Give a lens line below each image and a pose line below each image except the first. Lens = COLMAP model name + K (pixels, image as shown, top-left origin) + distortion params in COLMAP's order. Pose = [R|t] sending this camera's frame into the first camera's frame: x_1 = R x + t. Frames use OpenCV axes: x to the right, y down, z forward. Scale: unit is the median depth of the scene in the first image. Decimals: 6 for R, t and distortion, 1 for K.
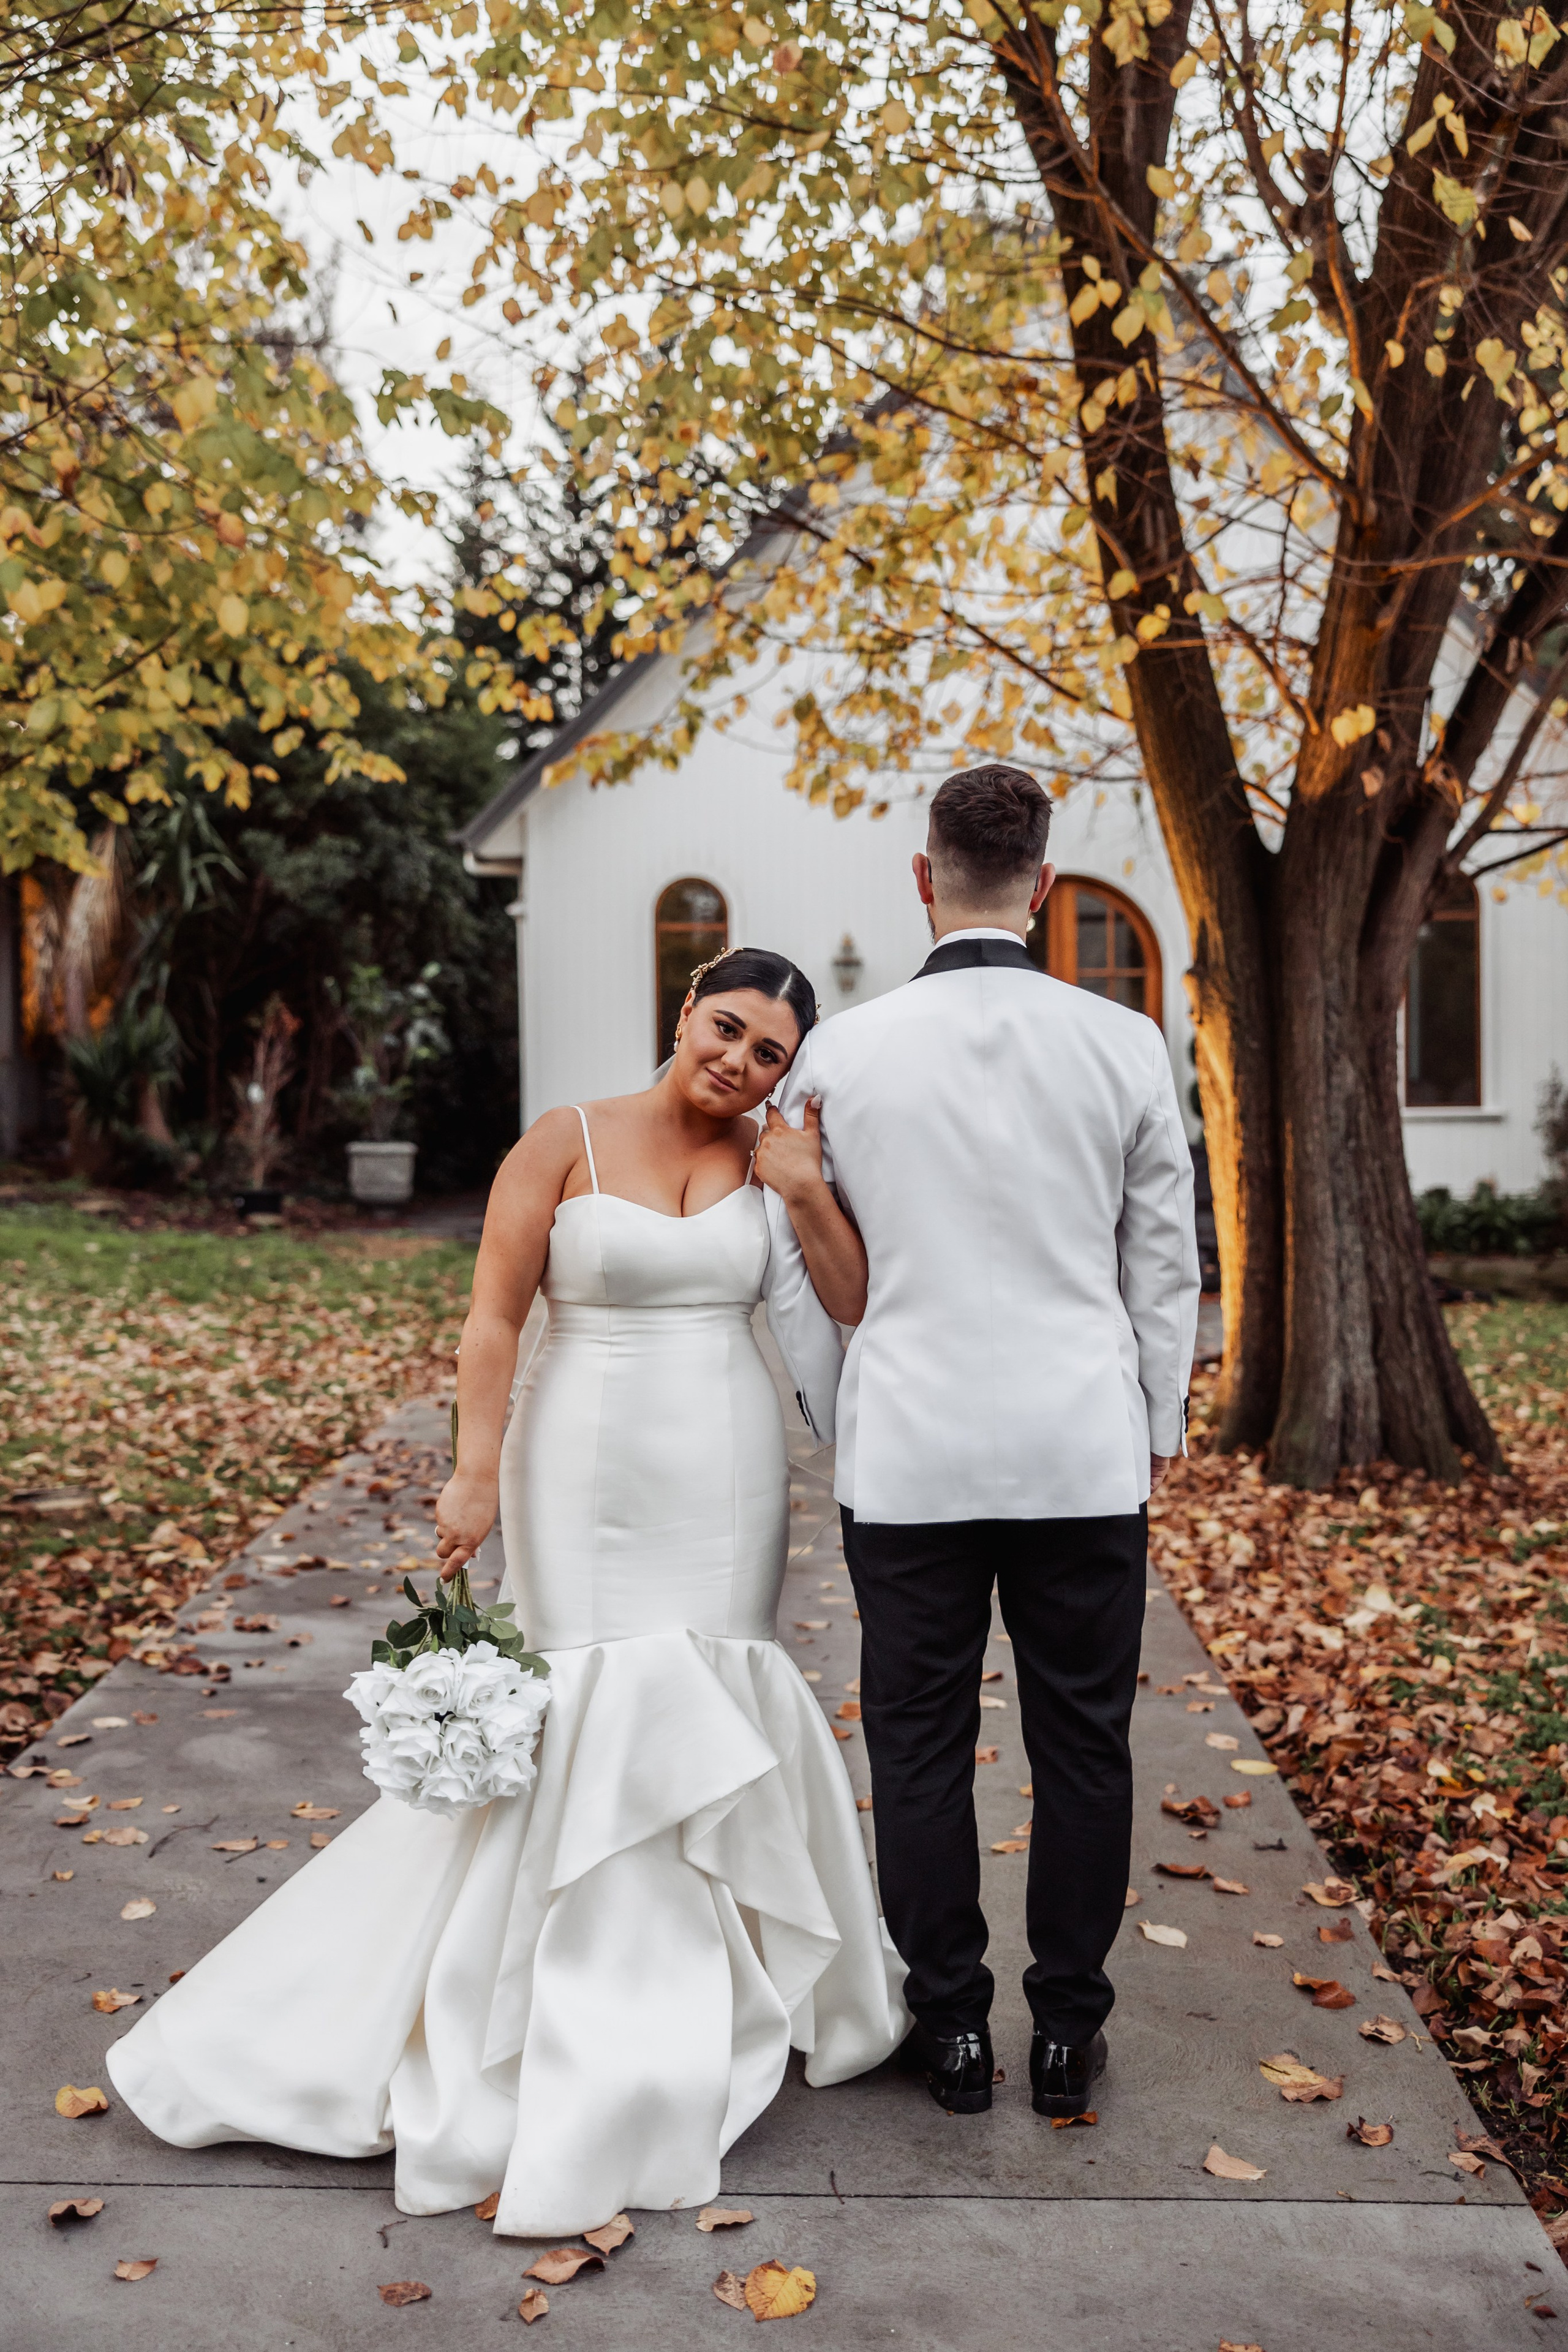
lens RADIAL K [[2354.1, 0, 779.4], [0, 2354.1, 1153.2], [0, 0, 1]] dist [0.005247, 0.000000]
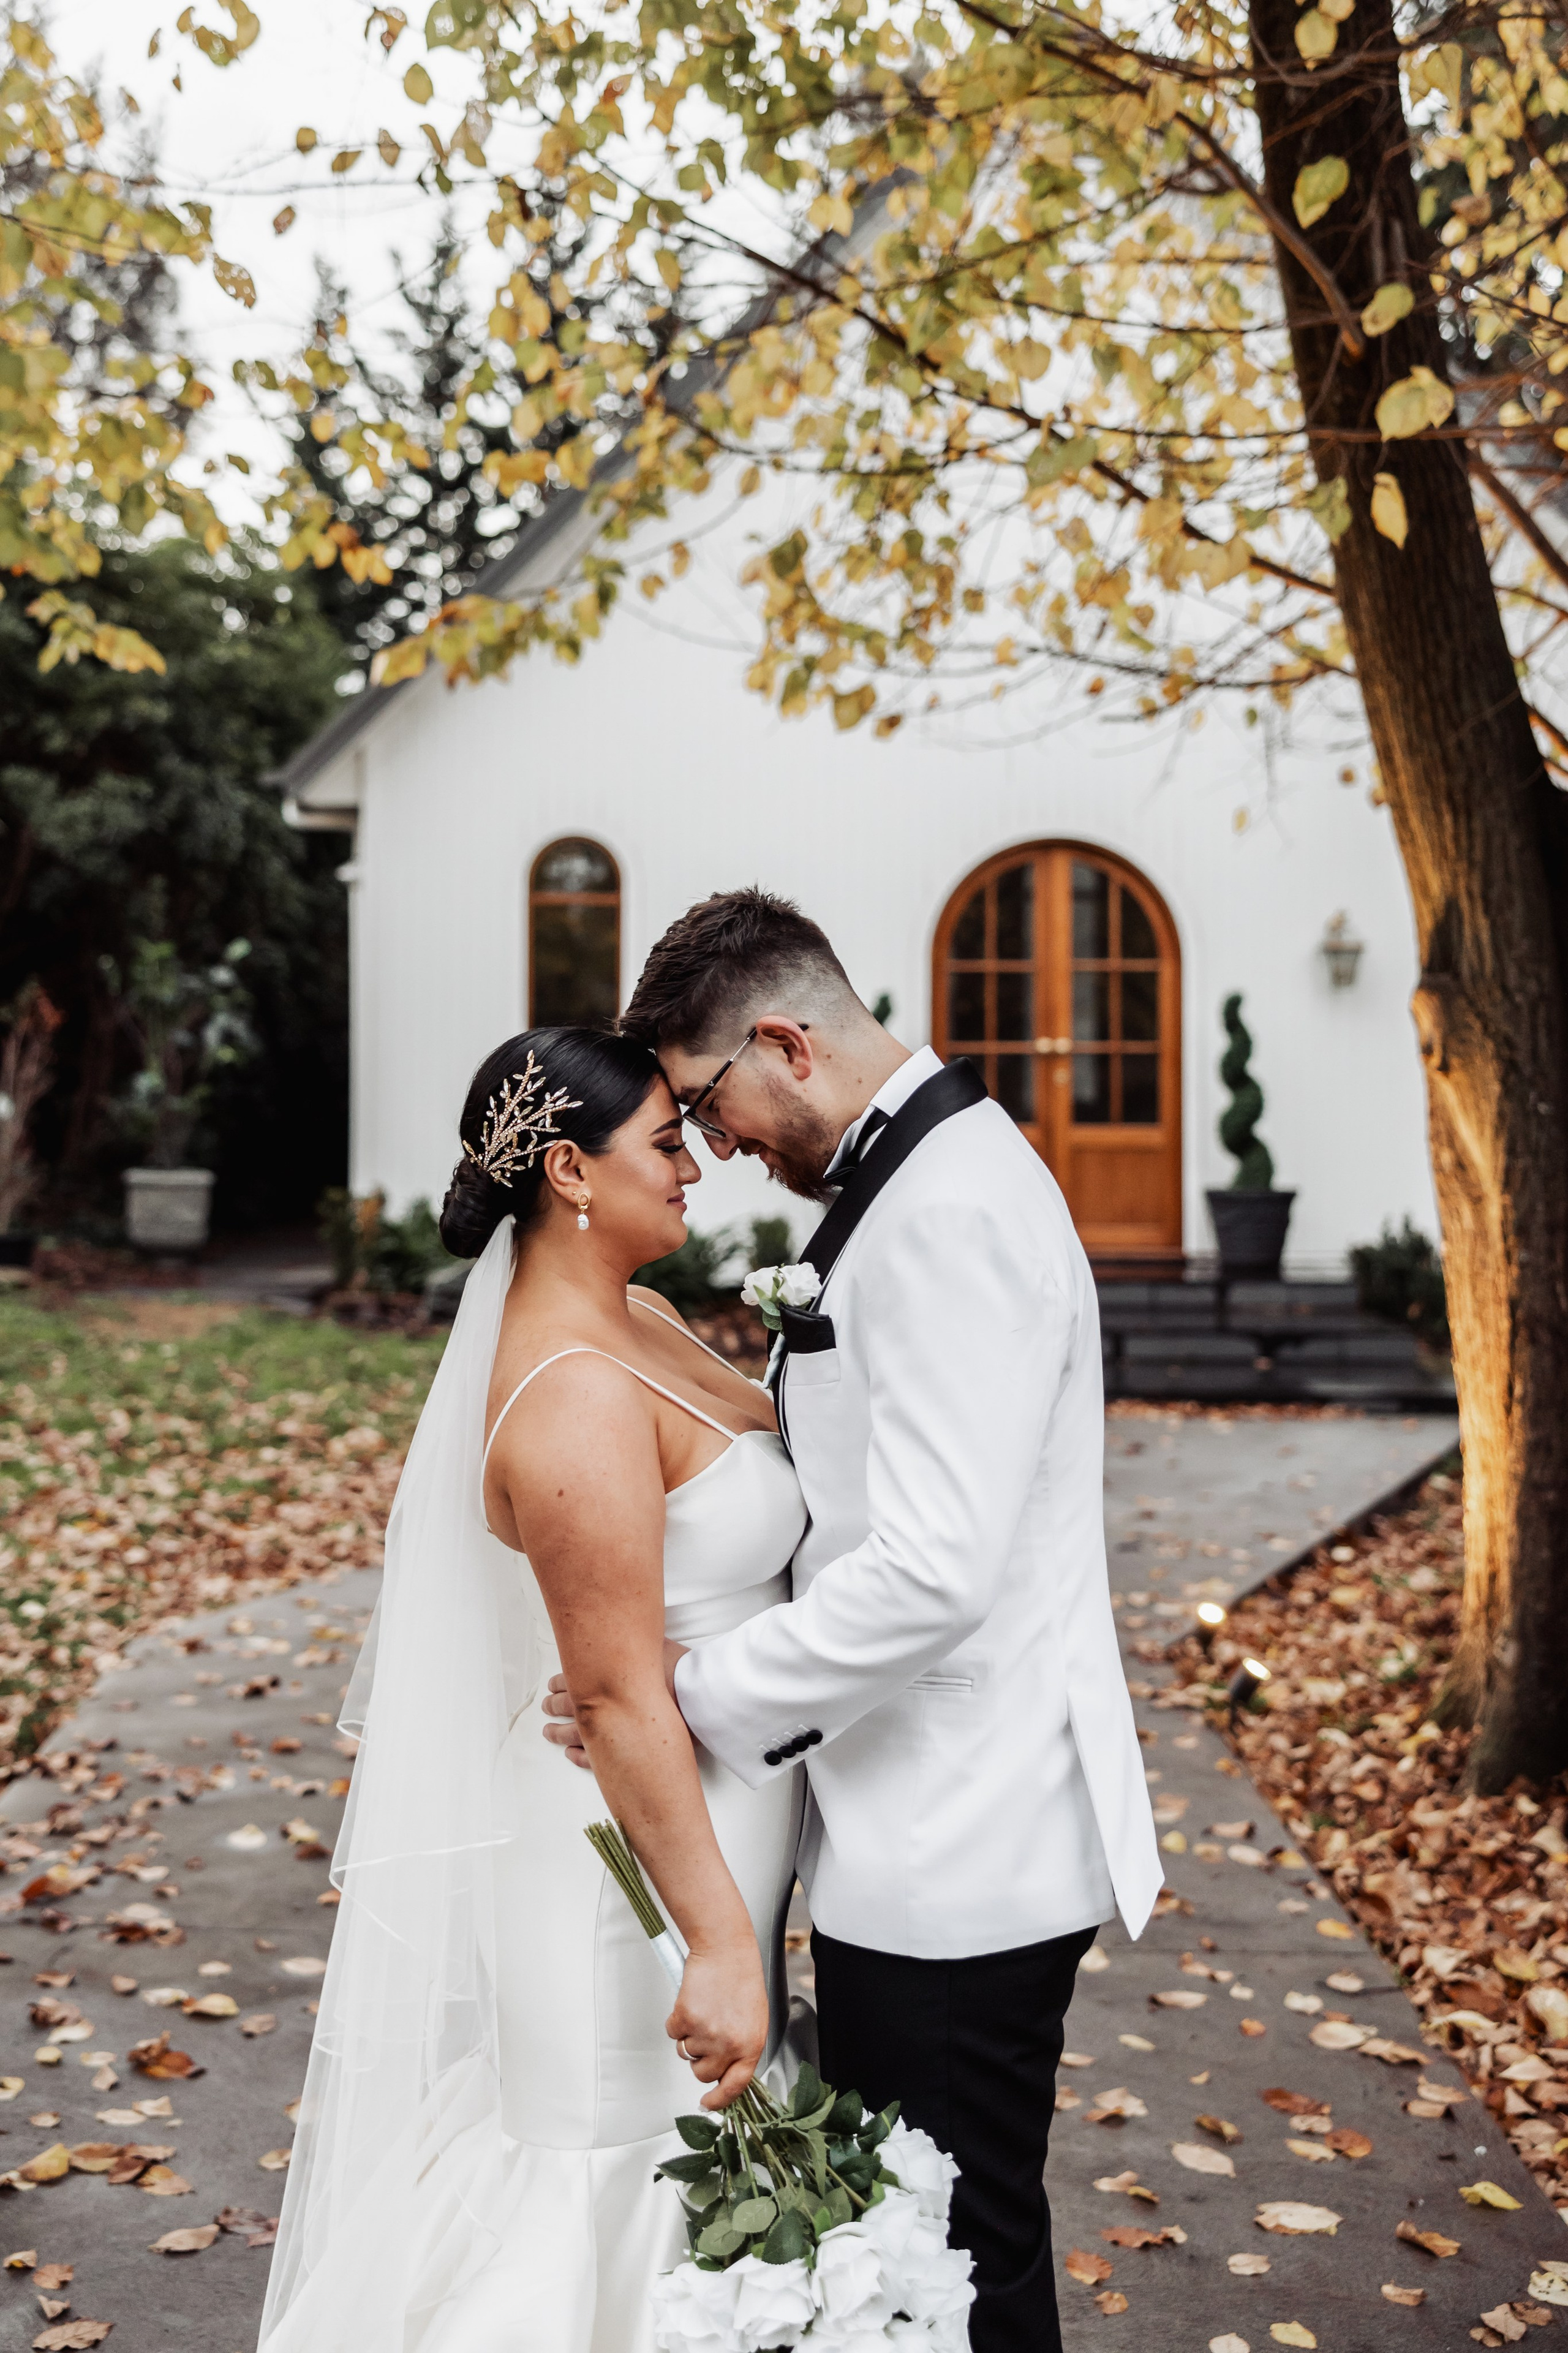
lens RADIAL K [[2538.5, 0, 696.7], [0, 2538.5, 1028.0], [0, 0, 1]] dist [-0.009387, 0.000000]
pose [[0.999707, 0.014619, 0.019298, -0.022561], [-0.013725, 0.998864, -0.045643, -0.028265], [-0.019943, 0.045364, 0.998771, 0.294231]]
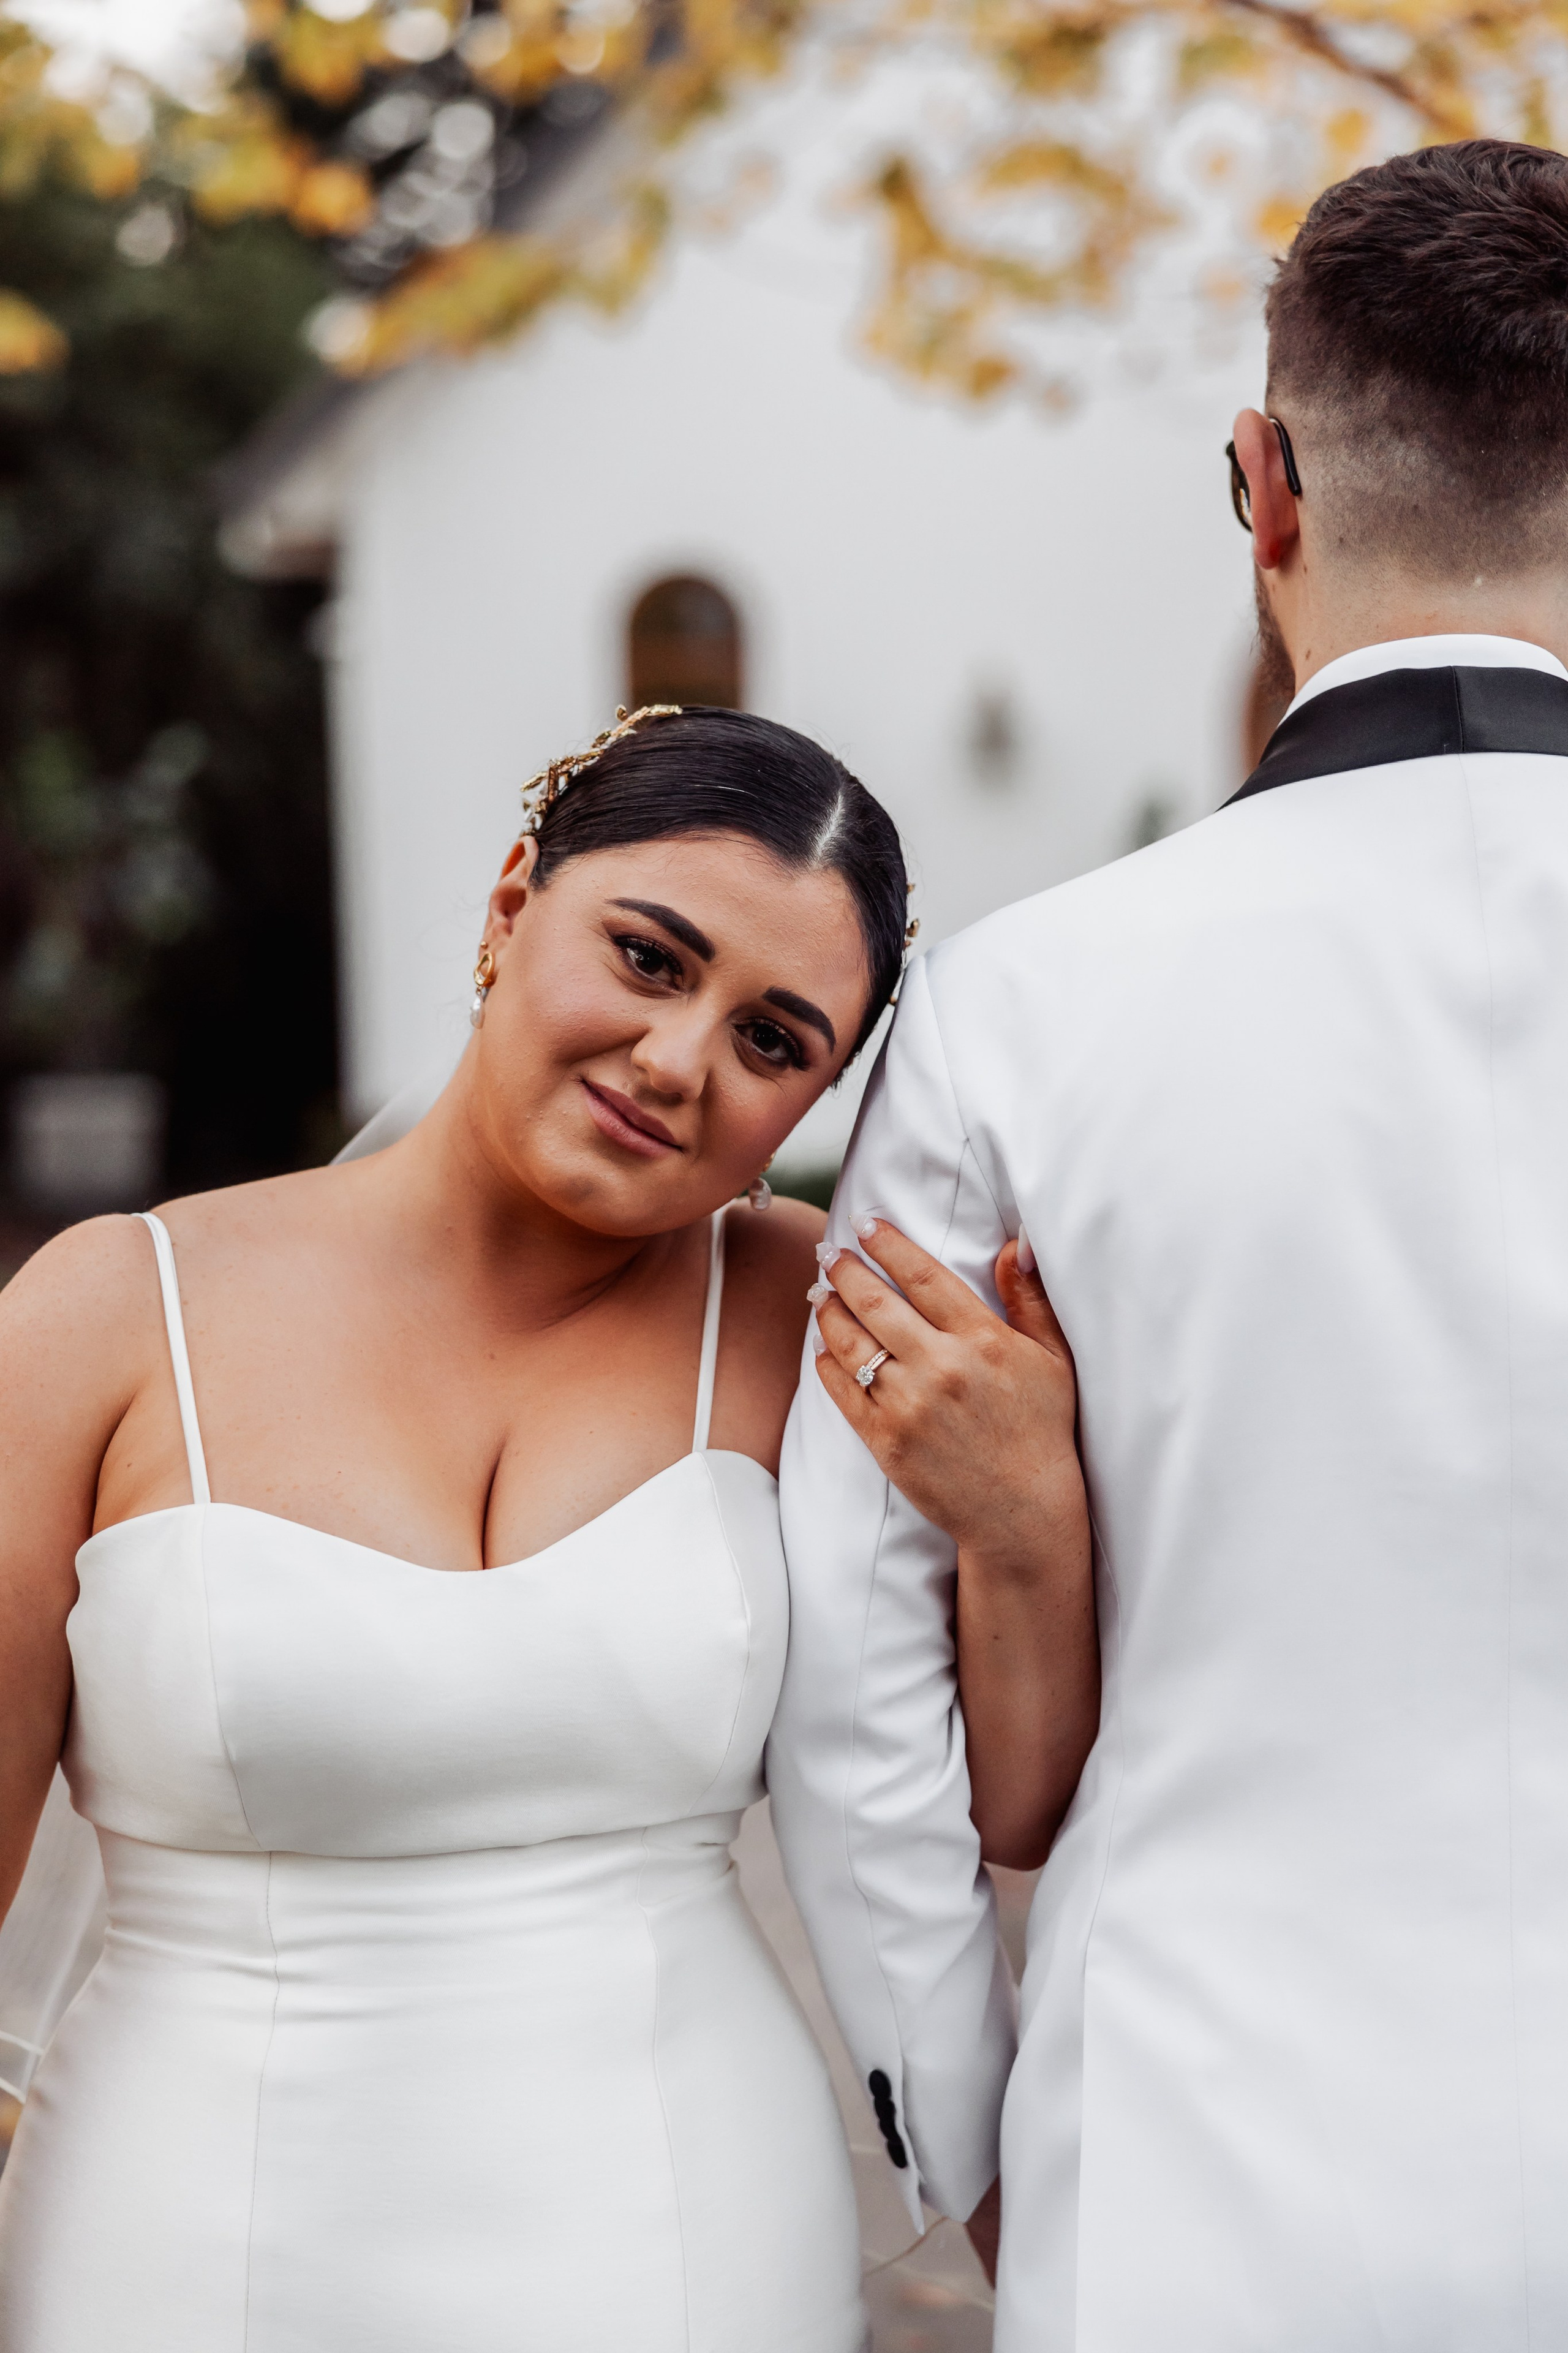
lens RADIAL K [[4185.5, 0, 777.9], [0, 4185.5, 1180.2], [0, 0, 1]] dist [0.030275, 0.000000]
pose [[0.999719, -0.011715, -0.020613, 0.002604], [0.012273, 0.999555, 0.027201, -0.013921], [0.020286, -0.027447, 0.999417, 0.156553]]
